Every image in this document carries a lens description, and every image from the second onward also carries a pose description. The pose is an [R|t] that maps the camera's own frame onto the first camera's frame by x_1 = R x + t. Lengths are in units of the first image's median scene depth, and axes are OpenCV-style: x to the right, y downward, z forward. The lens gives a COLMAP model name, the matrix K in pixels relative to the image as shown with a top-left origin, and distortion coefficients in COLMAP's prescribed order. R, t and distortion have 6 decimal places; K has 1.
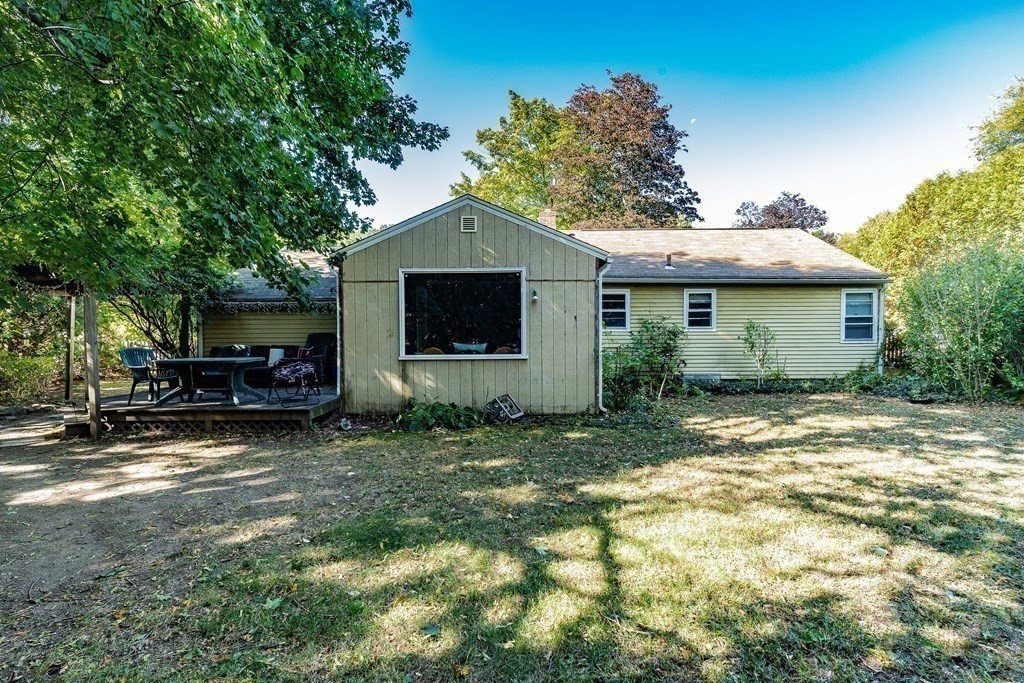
lens RADIAL K [[466.6, 0, 513.8], [0, 466.6, 351.8], [0, 0, 1]] dist [-0.000997, -0.000288]
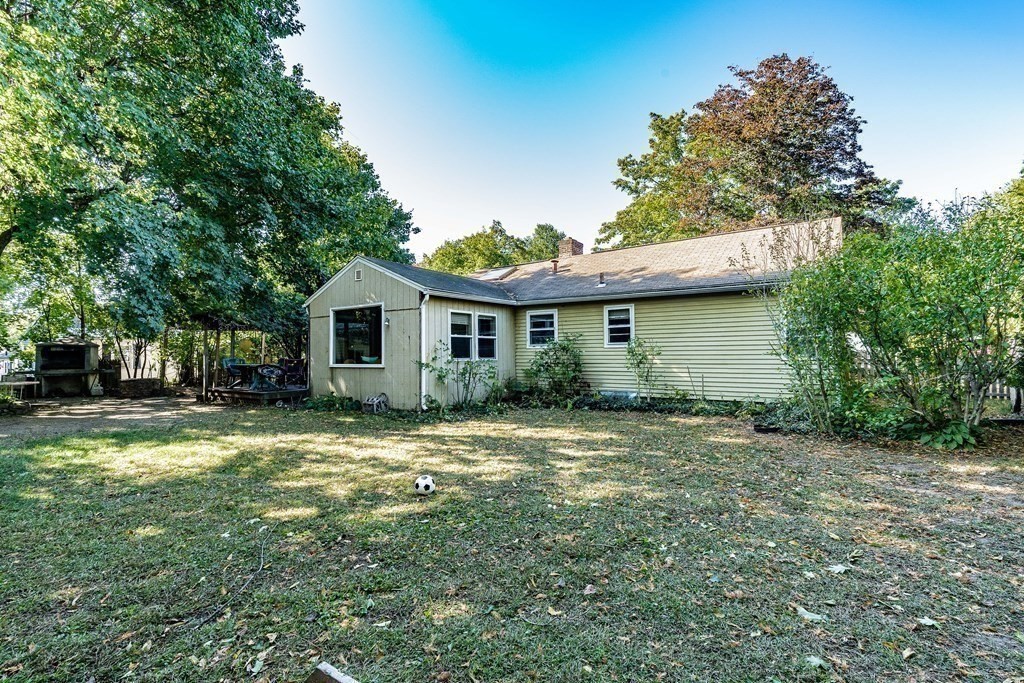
lens RADIAL K [[466.6, 0, 513.8], [0, 466.6, 351.8], [0, 0, 1]] dist [-0.000997, -0.000288]
pose [[0.824378, -0.003996, -0.566025, 1.101665], [-0.022554, 0.998949, -0.039902, 0.014754], [0.565590, 0.045661, 0.823422, 0.079008]]
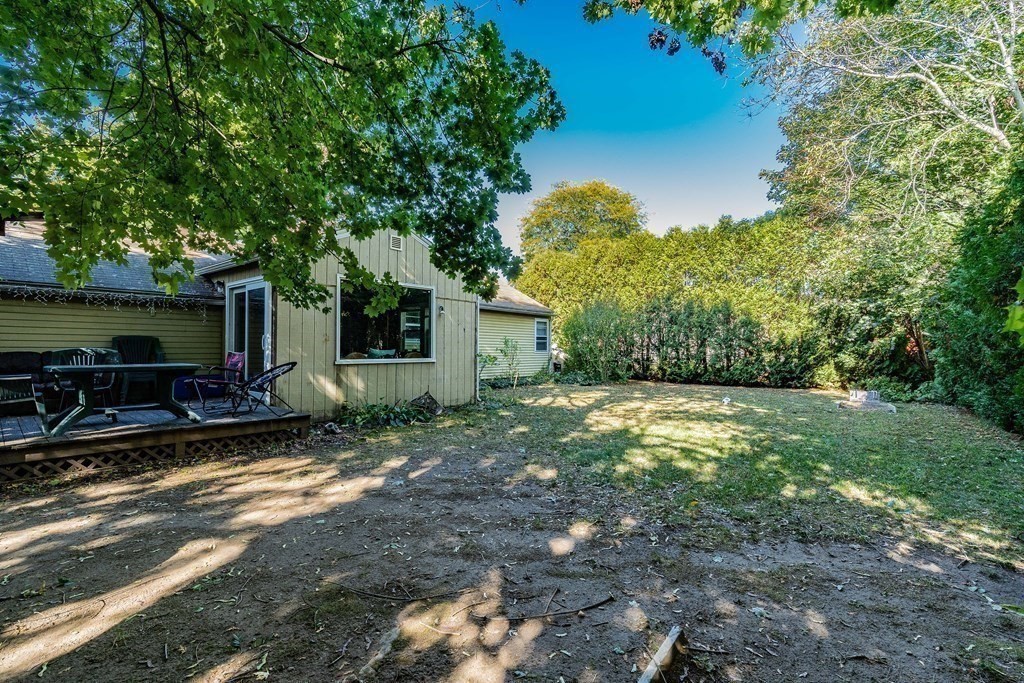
lens RADIAL K [[466.6, 0, 513.8], [0, 466.6, 351.8], [0, 0, 1]] dist [-0.000997, -0.000288]
pose [[0.652627, 0.005612, 0.757658, -0.741767], [0.025056, 0.999266, -0.028983, 0.028444], [-0.757265, 0.037899, 0.652007, 0.061966]]
